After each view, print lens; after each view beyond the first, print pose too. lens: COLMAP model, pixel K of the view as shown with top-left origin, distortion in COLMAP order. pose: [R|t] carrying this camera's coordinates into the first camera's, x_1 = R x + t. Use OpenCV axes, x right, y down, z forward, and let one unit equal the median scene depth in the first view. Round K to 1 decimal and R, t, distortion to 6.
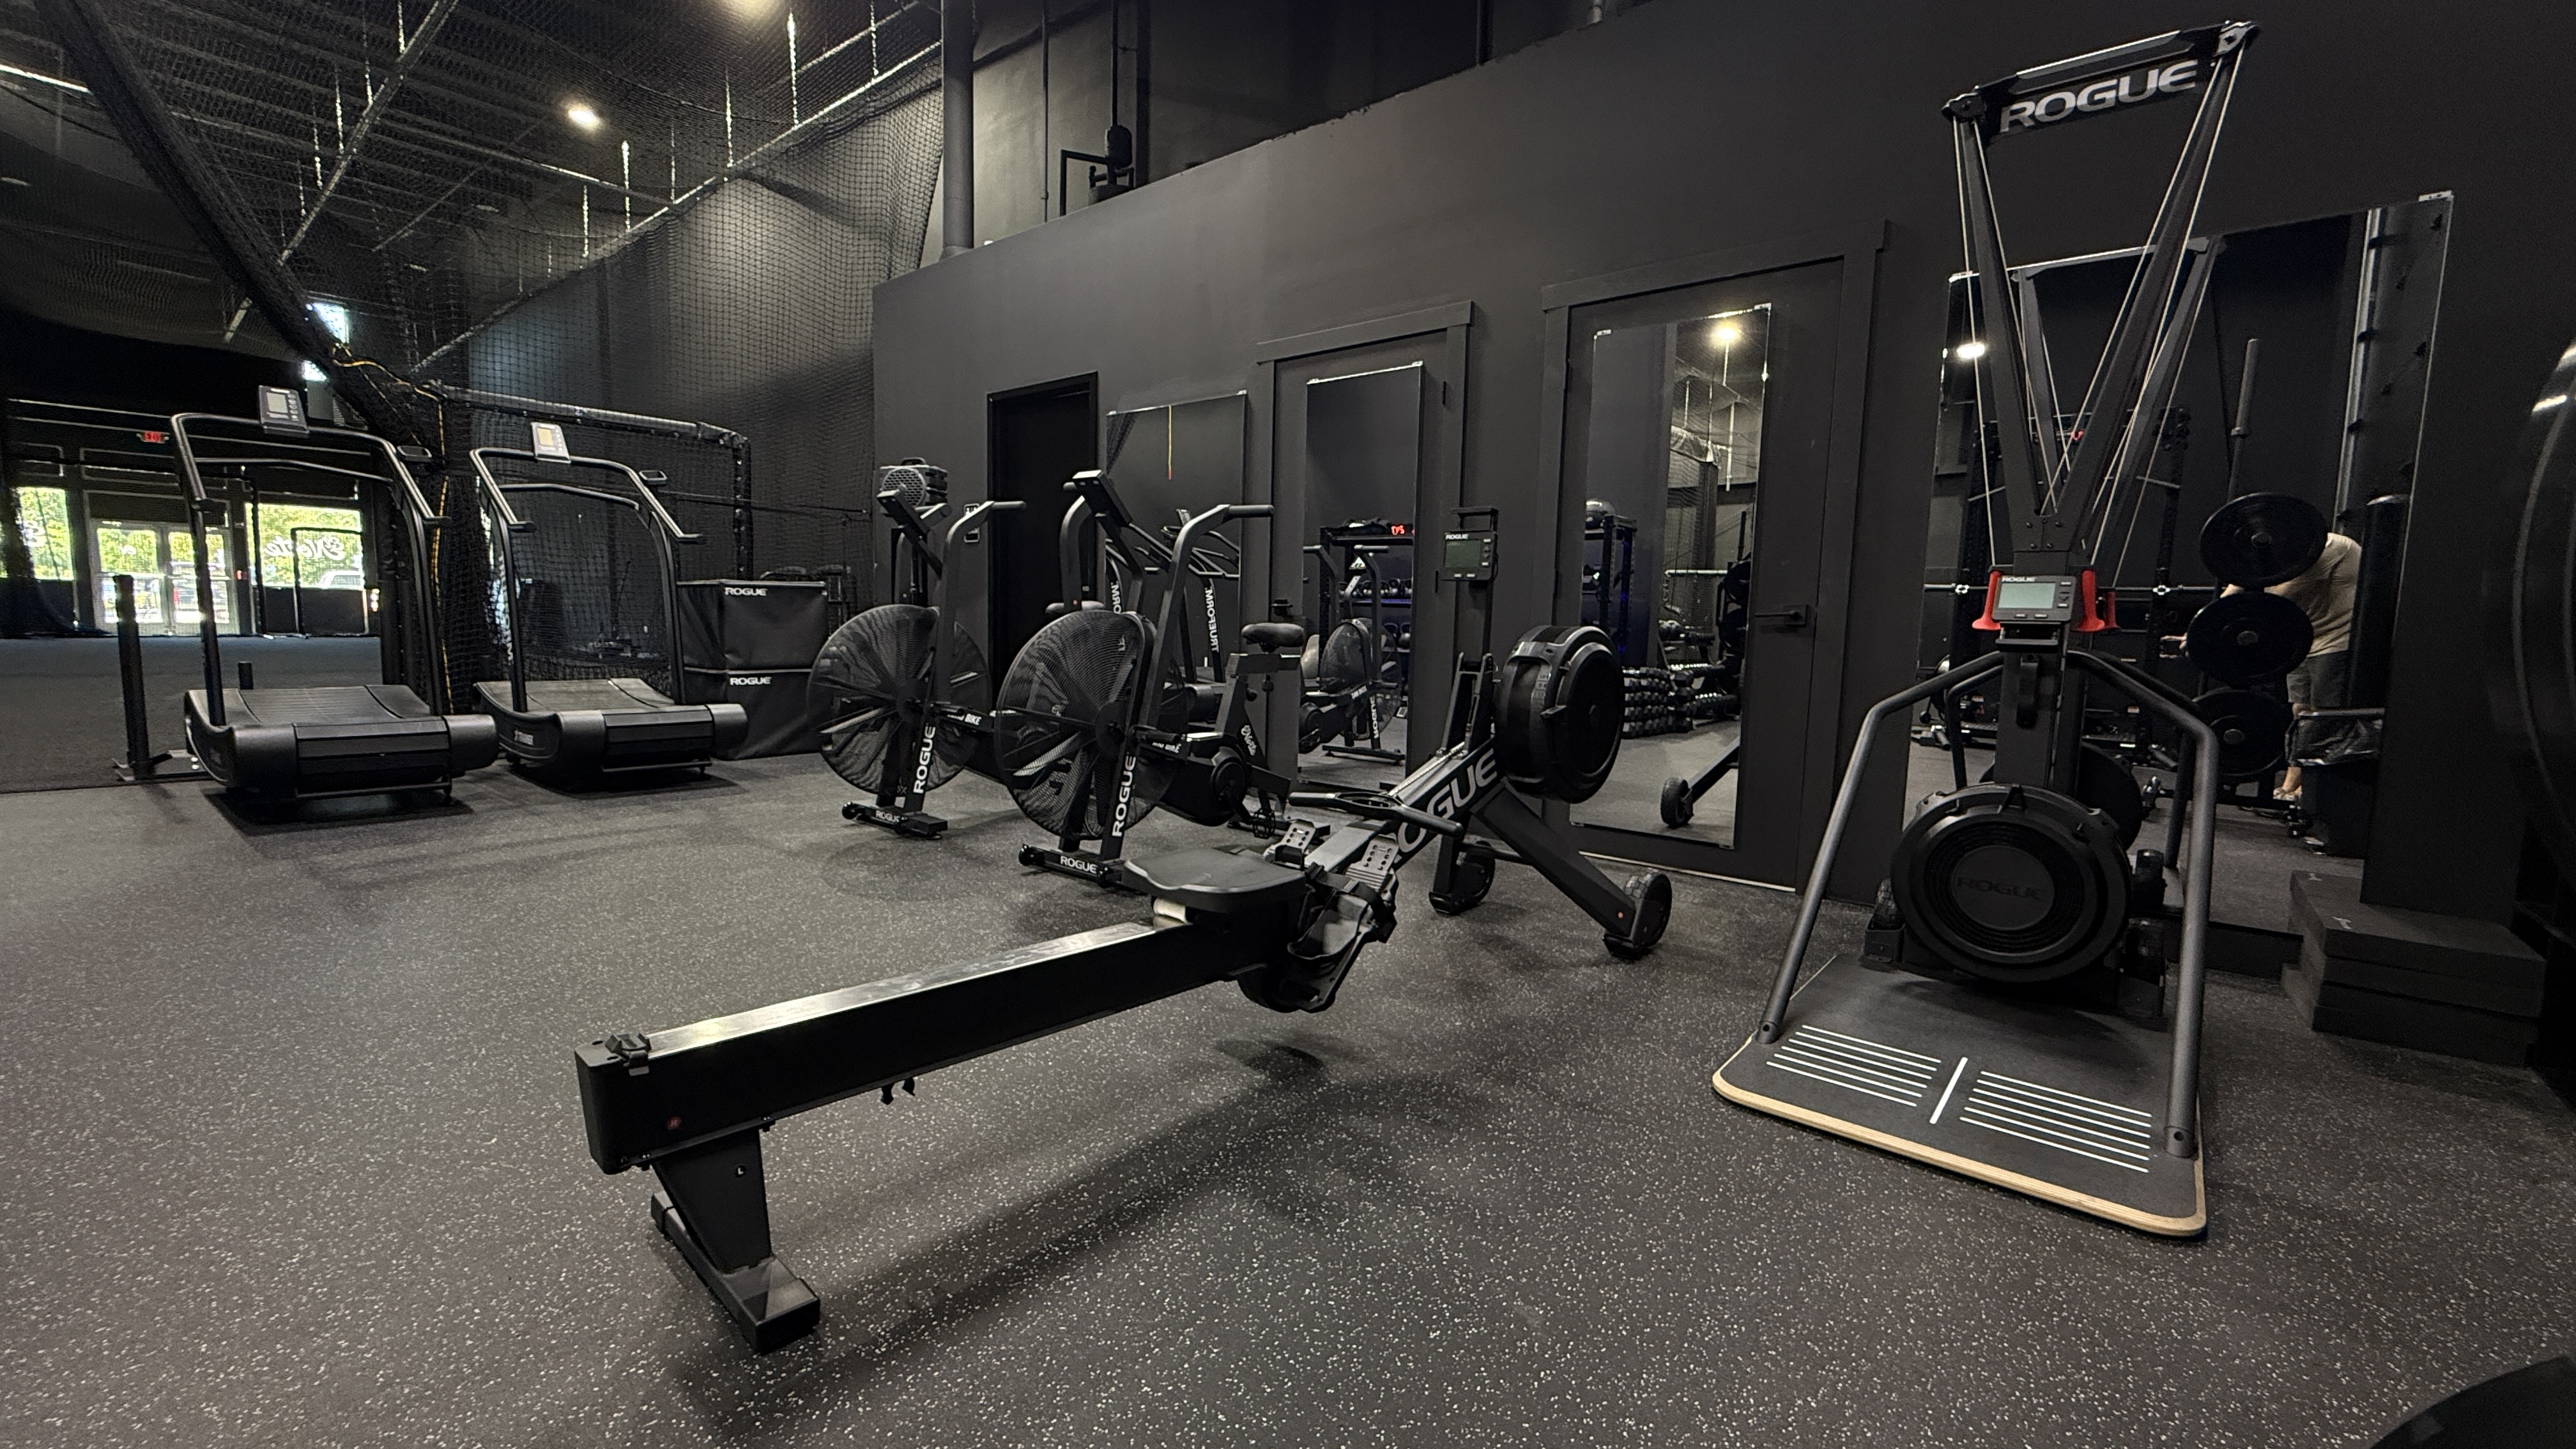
lens RADIAL K [[1006.8, 0, 1288.0], [0, 1006.8, 724.5], [0, 0, 1]] dist [-0.001750, -0.000281]
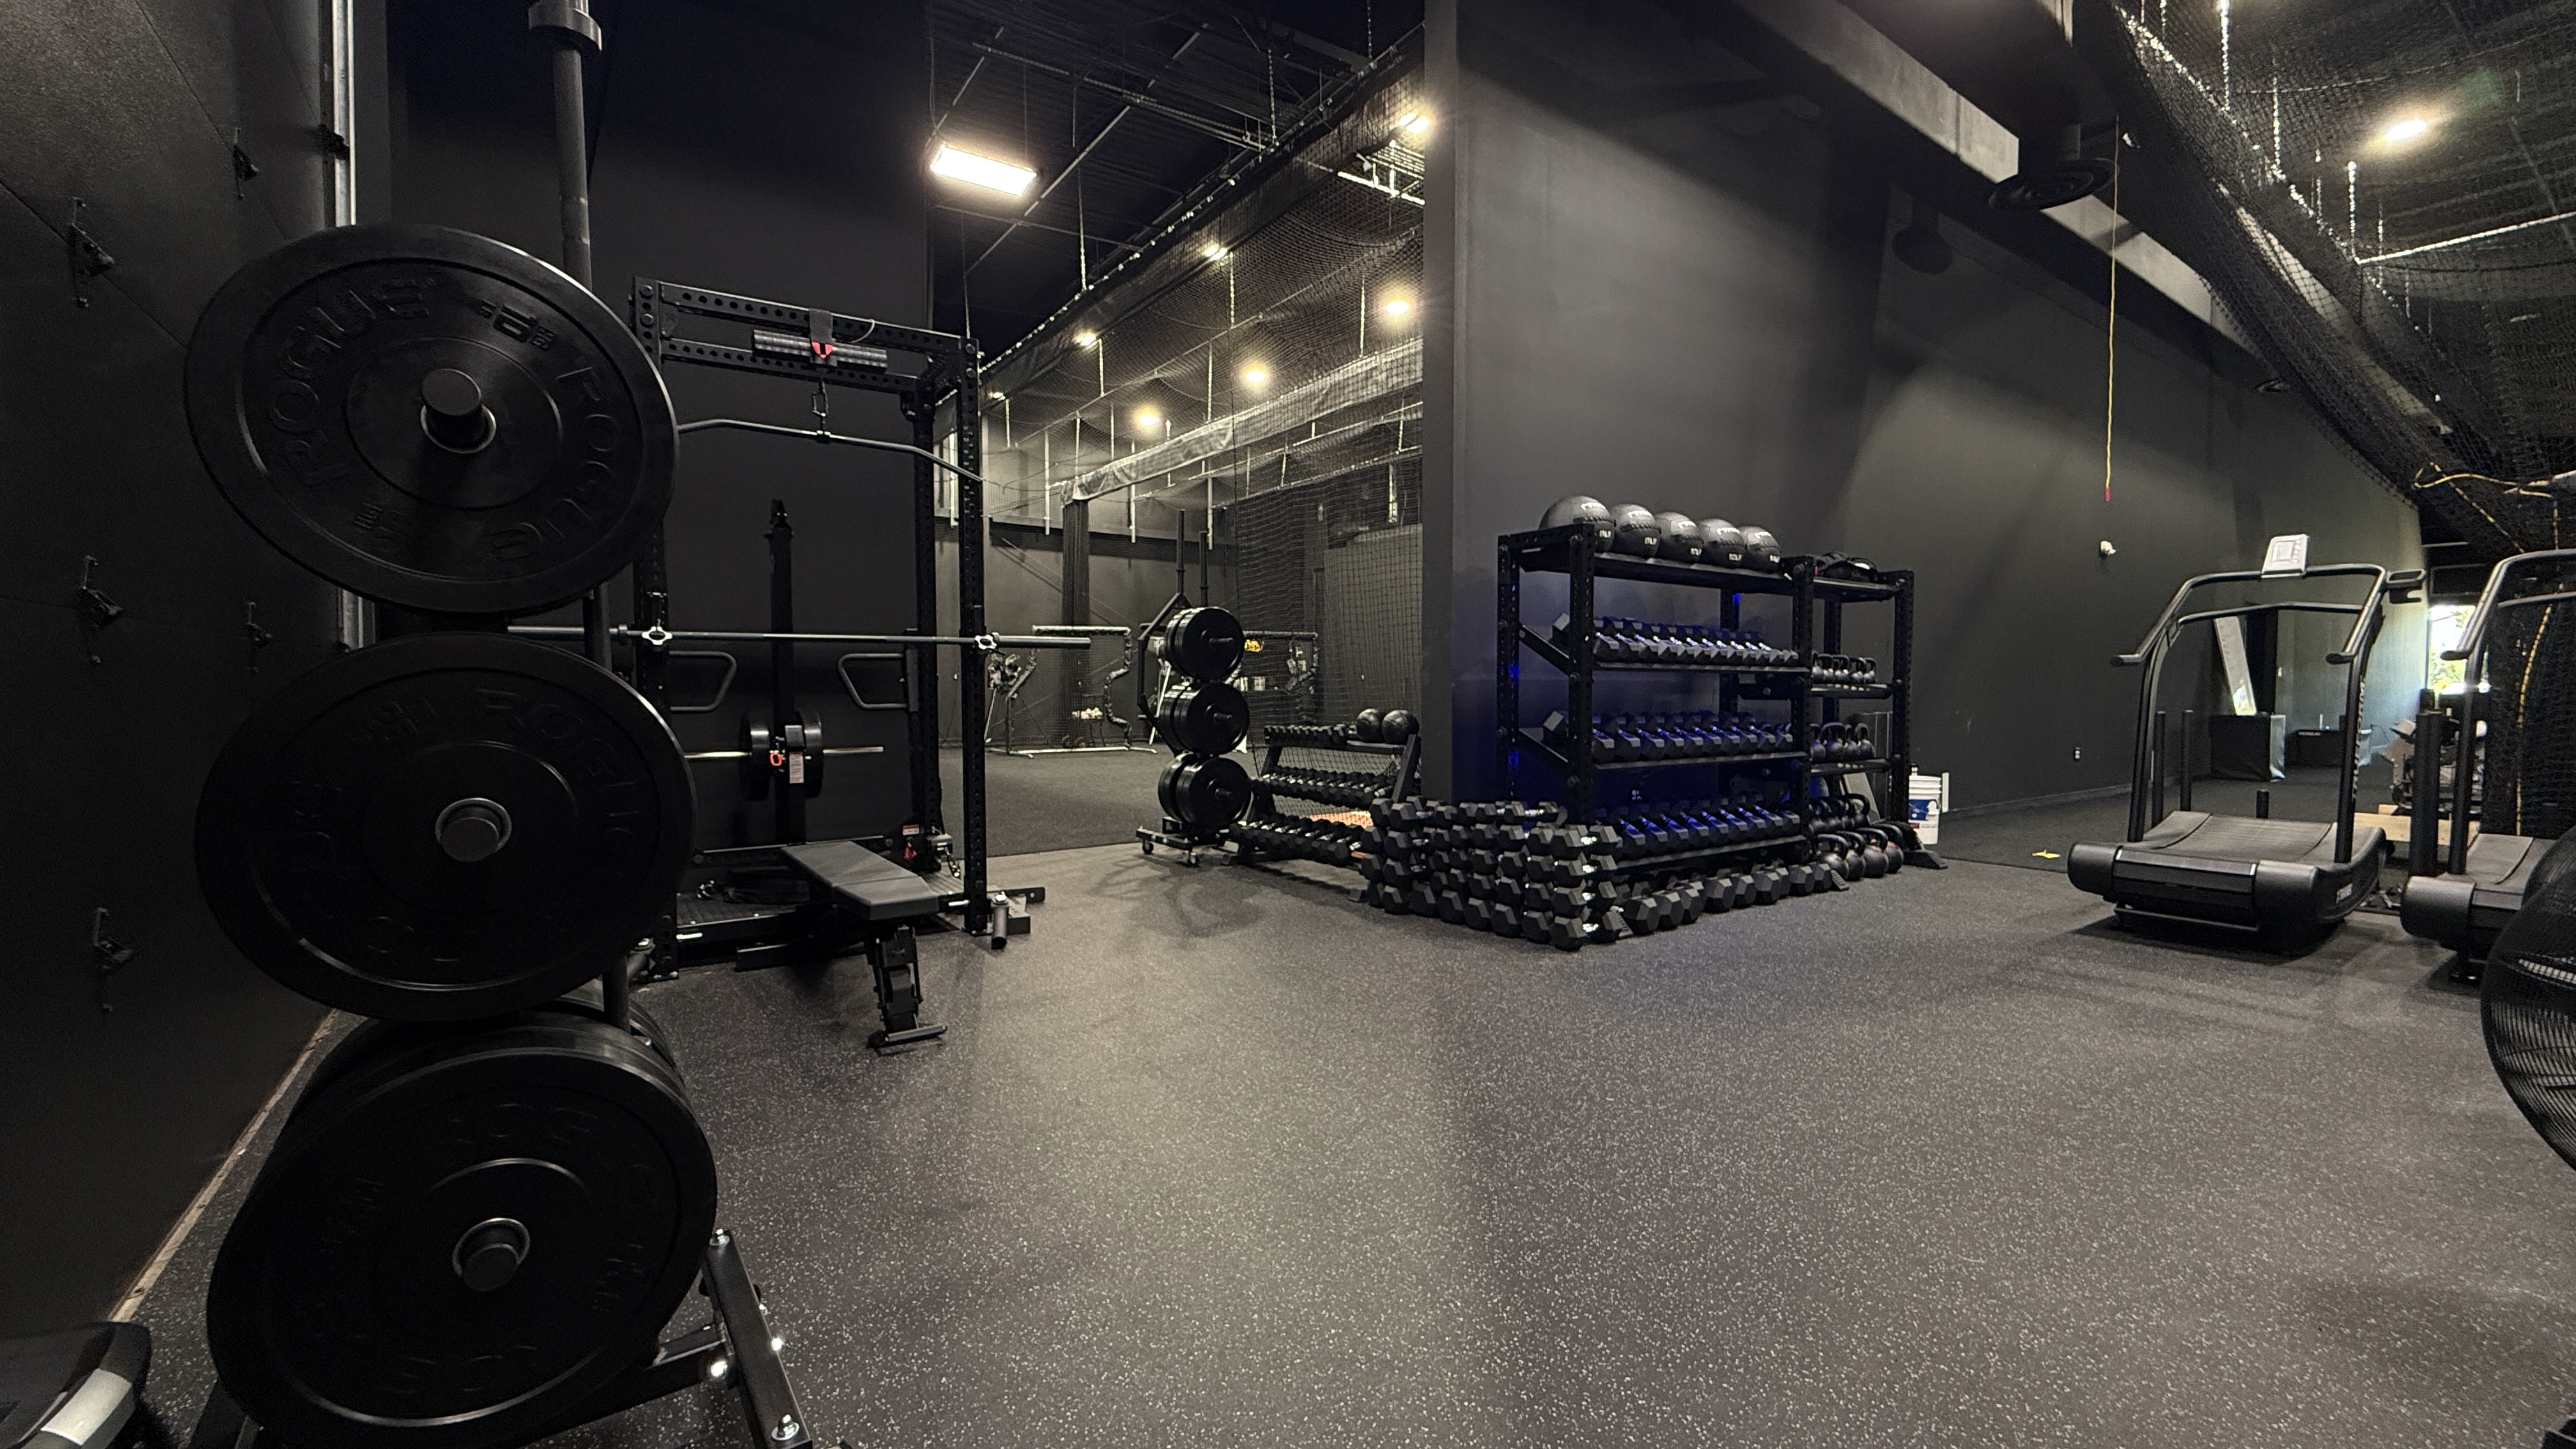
lens RADIAL K [[1006.8, 0, 1288.0], [0, 1006.8, 724.5], [0, 0, 1]] dist [-0.001750, -0.000281]
pose [[-0.246955, 0.006835, -0.969003, 0.236357], [-0.109222, 0.993406, 0.034843, -0.047912], [0.962852, 0.114442, -0.244580, 0.218226]]
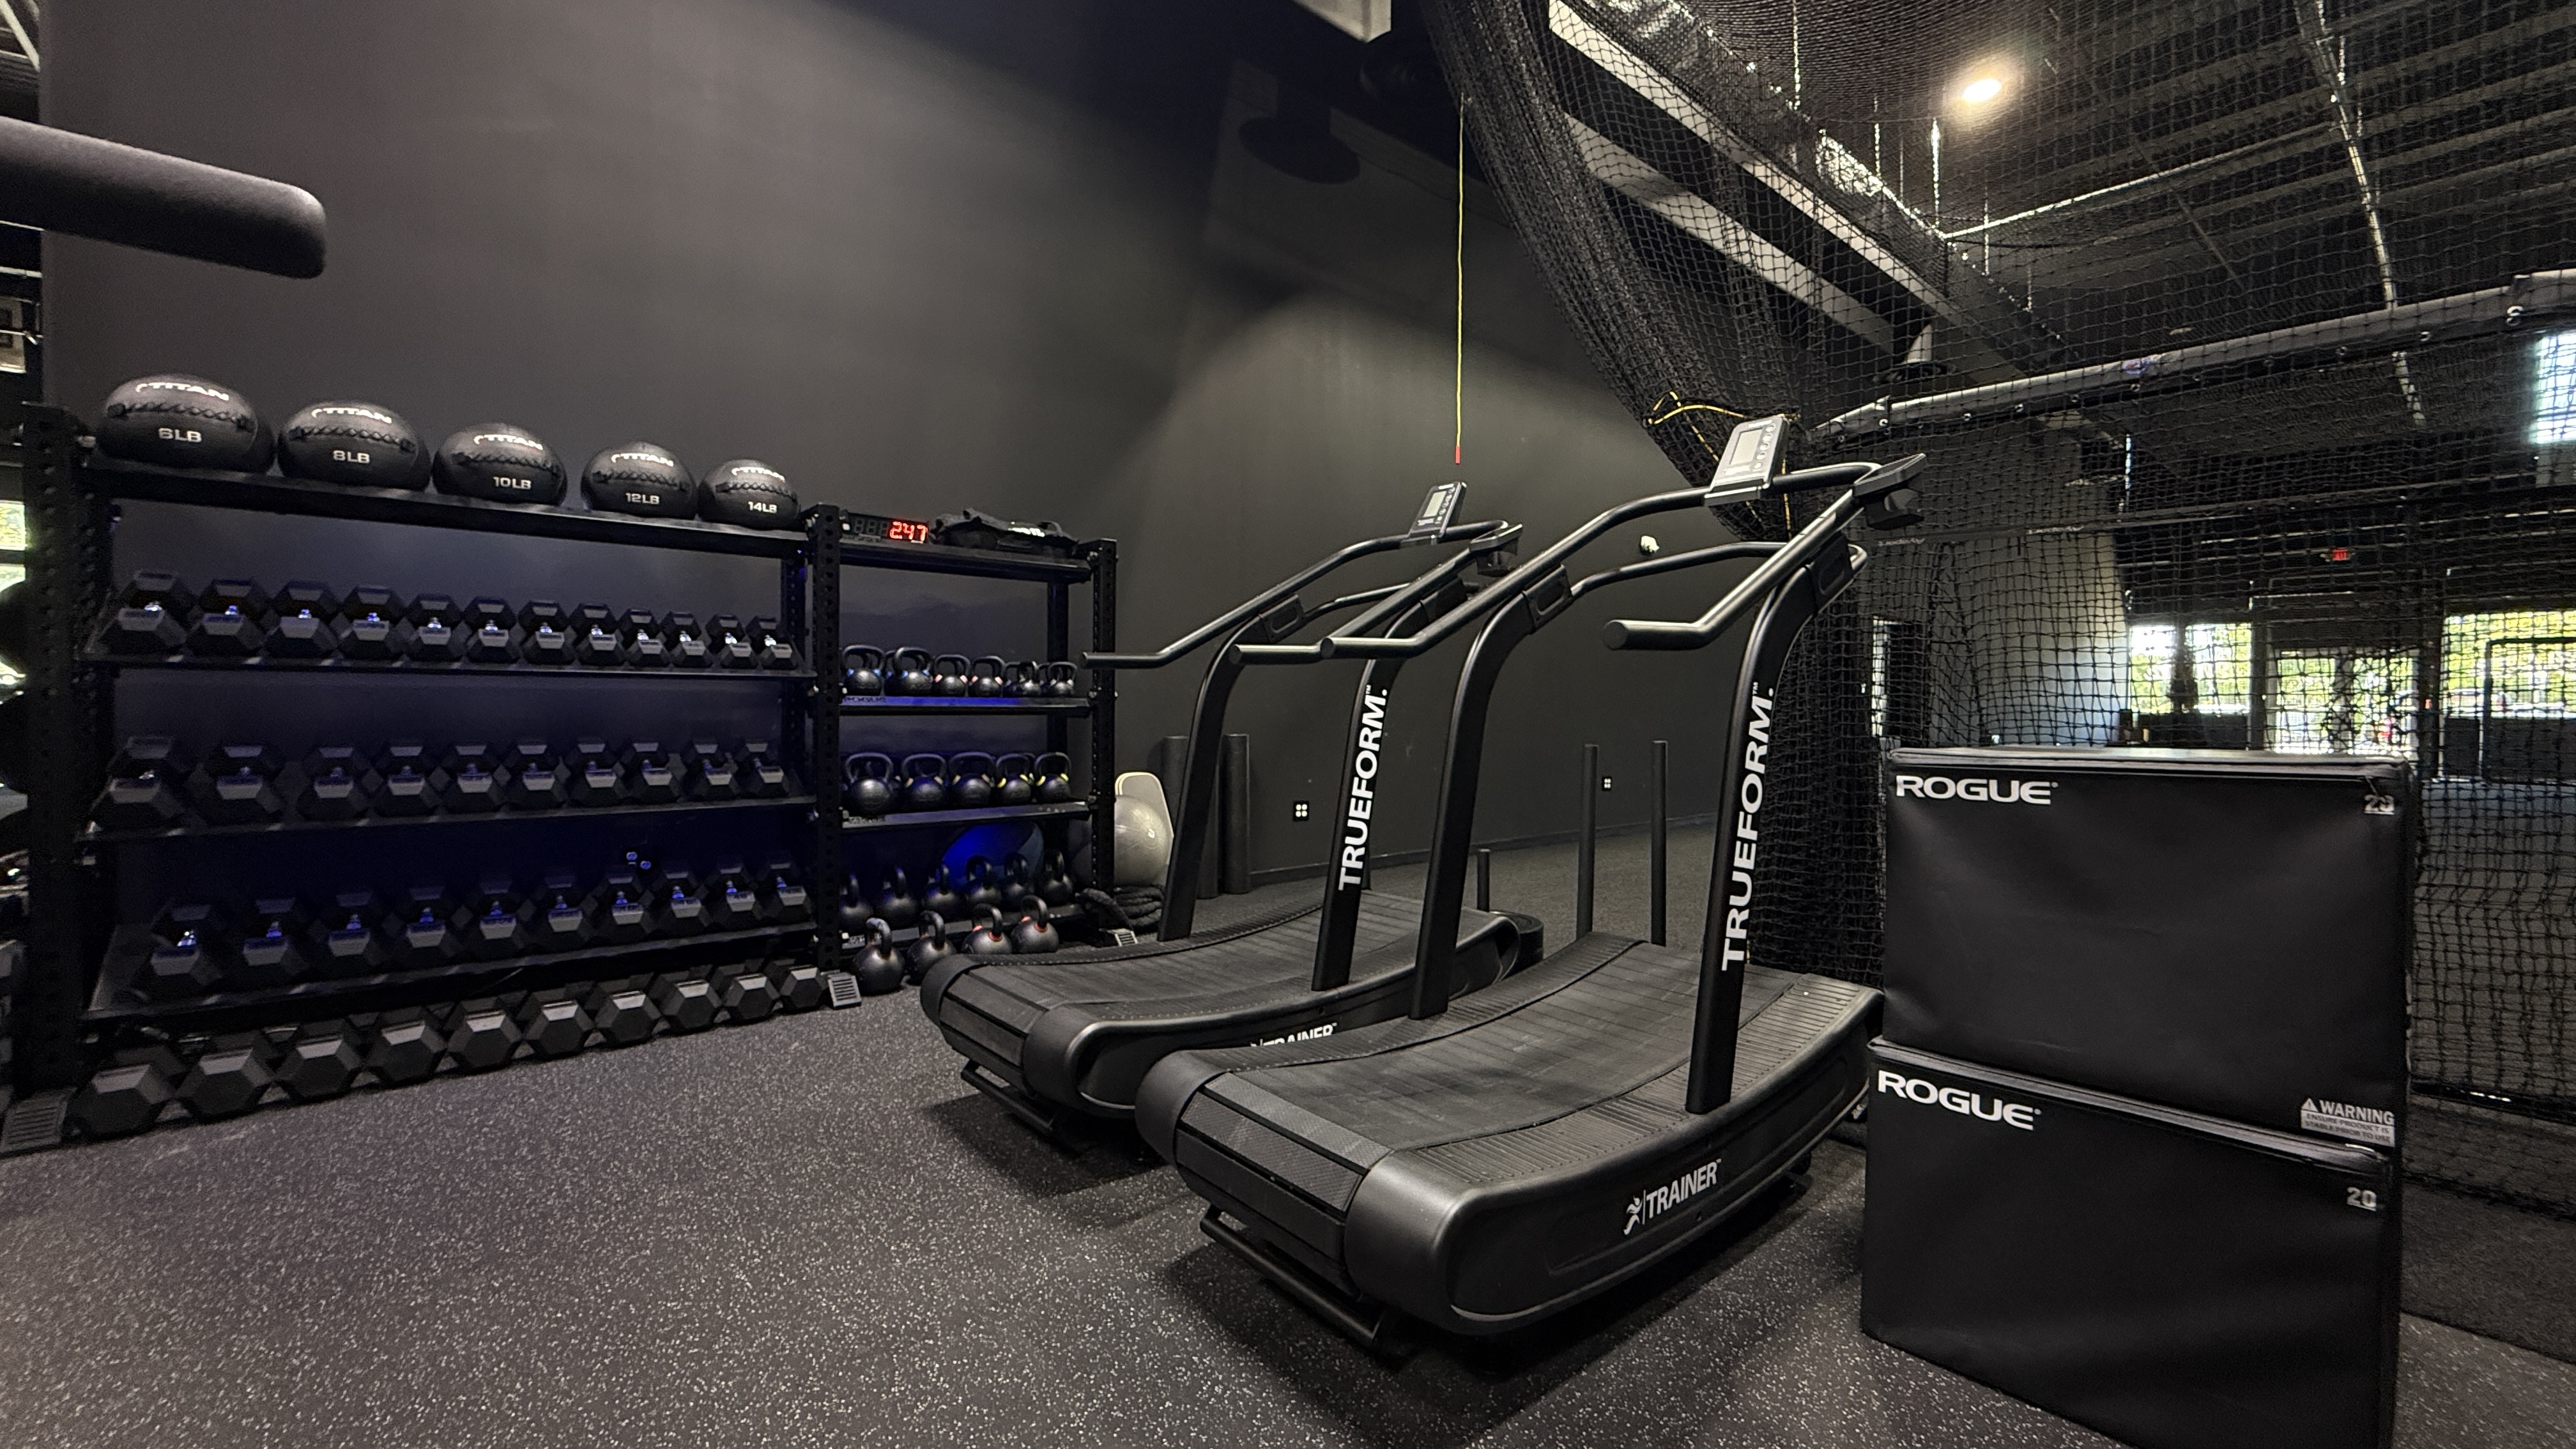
lens RADIAL K [[1006.8, 0, 1288.0], [0, 1006.8, 724.5], [0, 0, 1]] dist [-0.001750, -0.000281]
pose [[-0.154625, -0.005346, -0.987959, -0.218370], [-0.115895, 0.993180, 0.012764, -0.130104], [0.981152, 0.116473, -0.154190, 0.838346]]
